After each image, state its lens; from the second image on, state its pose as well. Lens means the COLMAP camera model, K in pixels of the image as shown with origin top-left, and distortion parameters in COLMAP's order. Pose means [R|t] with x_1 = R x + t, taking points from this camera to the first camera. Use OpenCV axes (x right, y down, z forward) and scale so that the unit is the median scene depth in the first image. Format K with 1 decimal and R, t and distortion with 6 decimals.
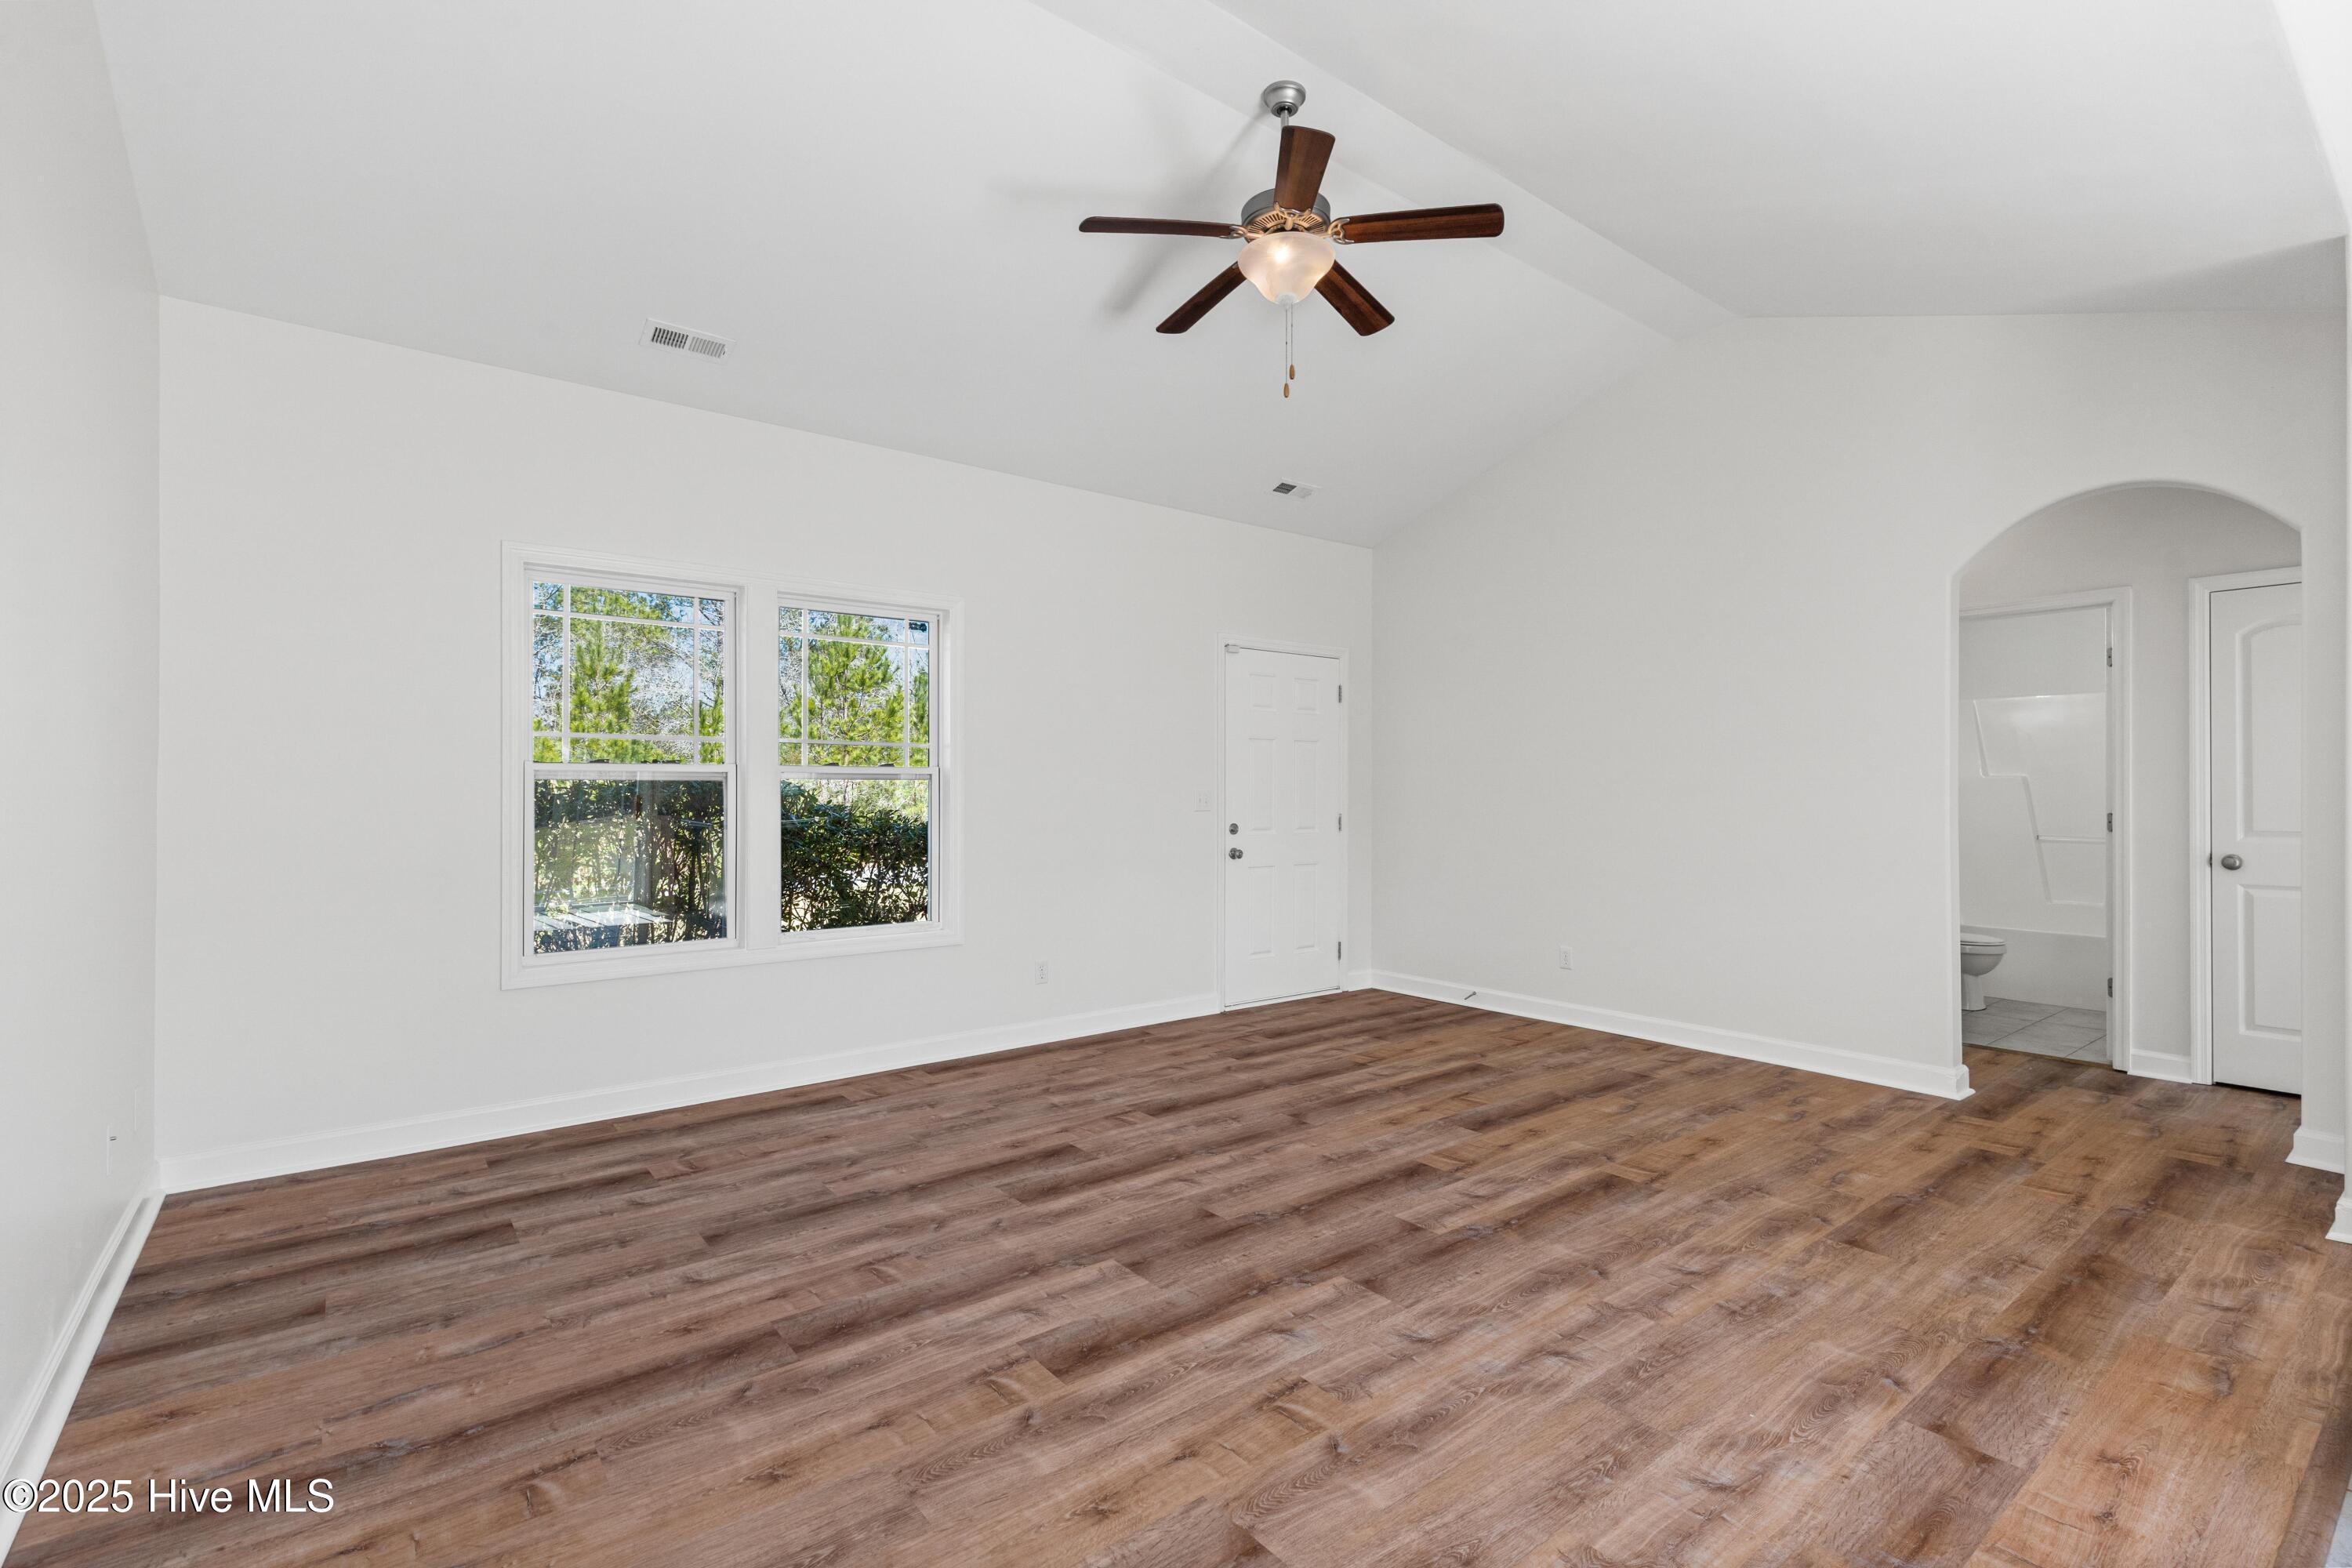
lens RADIAL K [[1089.5, 0, 1171.0], [0, 1089.5, 787.8], [0, 0, 1]] dist [-0.000906, 0.000147]
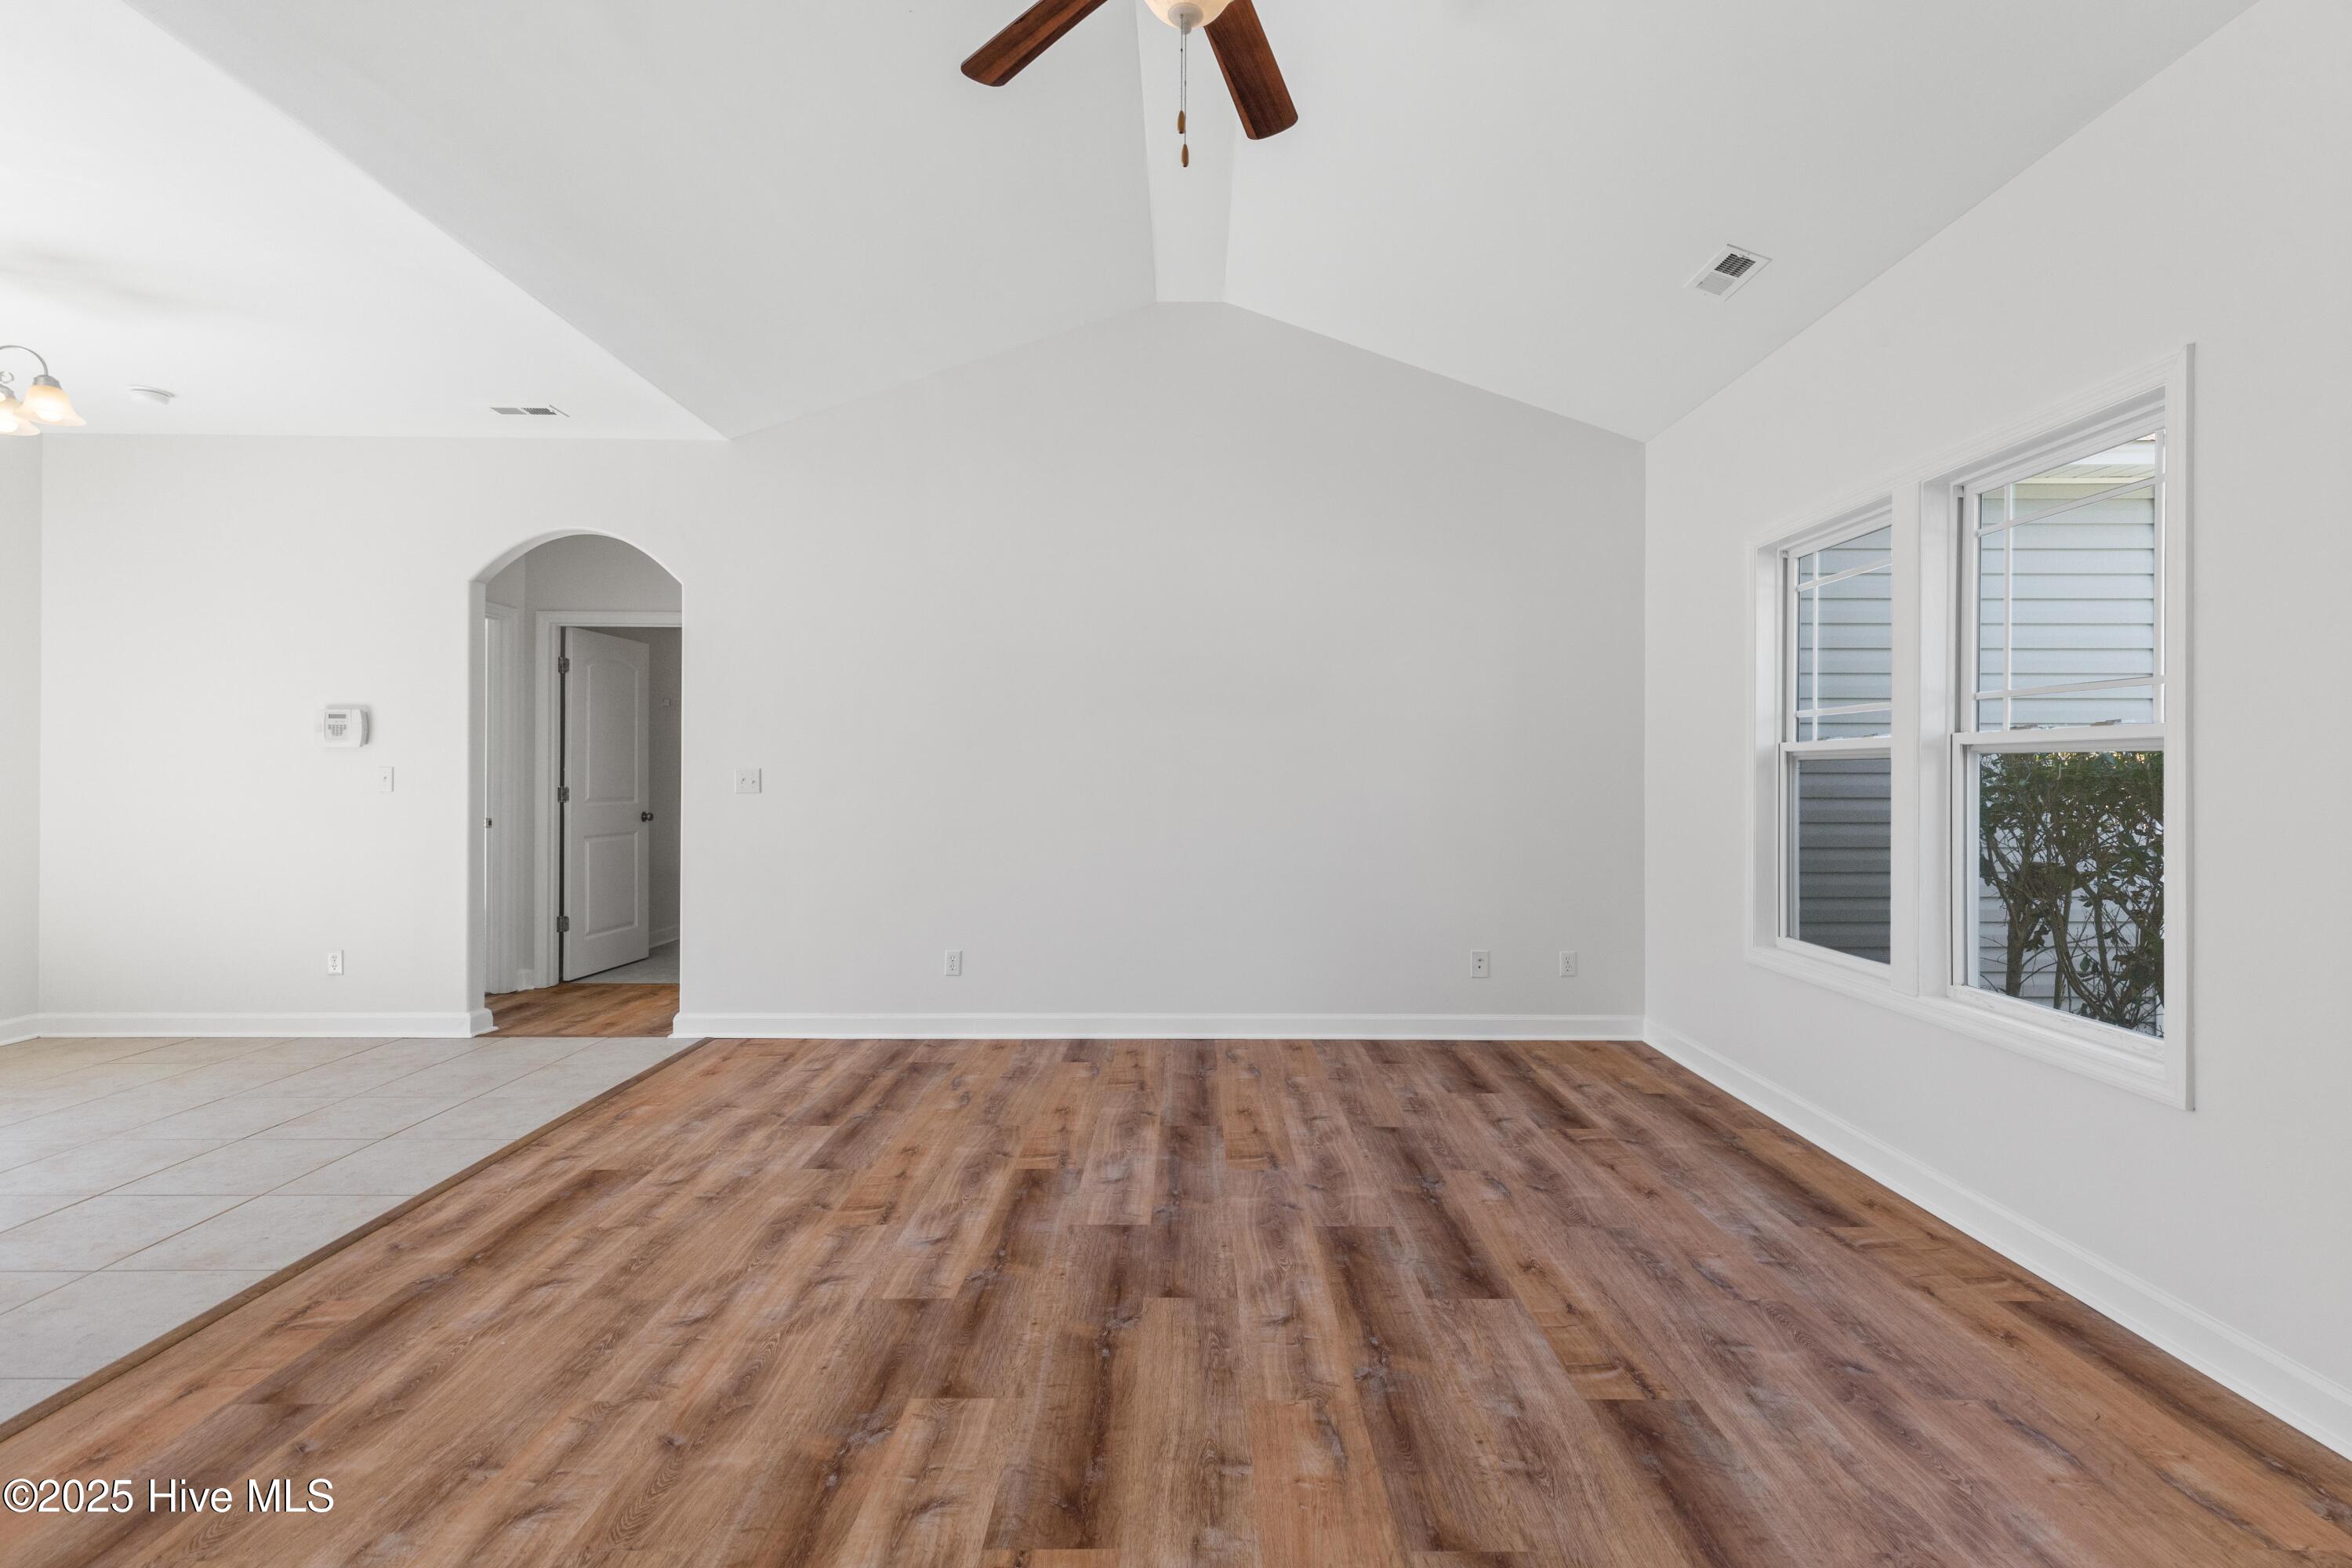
lens RADIAL K [[1089.5, 0, 1172.8], [0, 1089.5, 773.6], [0, 0, 1]] dist [-0.000906, 0.000147]
pose [[-0.632380, 0.000460, -0.774658, 0.671987], [-0.000337, 1.000000, 0.000869, 0.011235], [0.774658, 0.000811, -0.632380, 1.552988]]
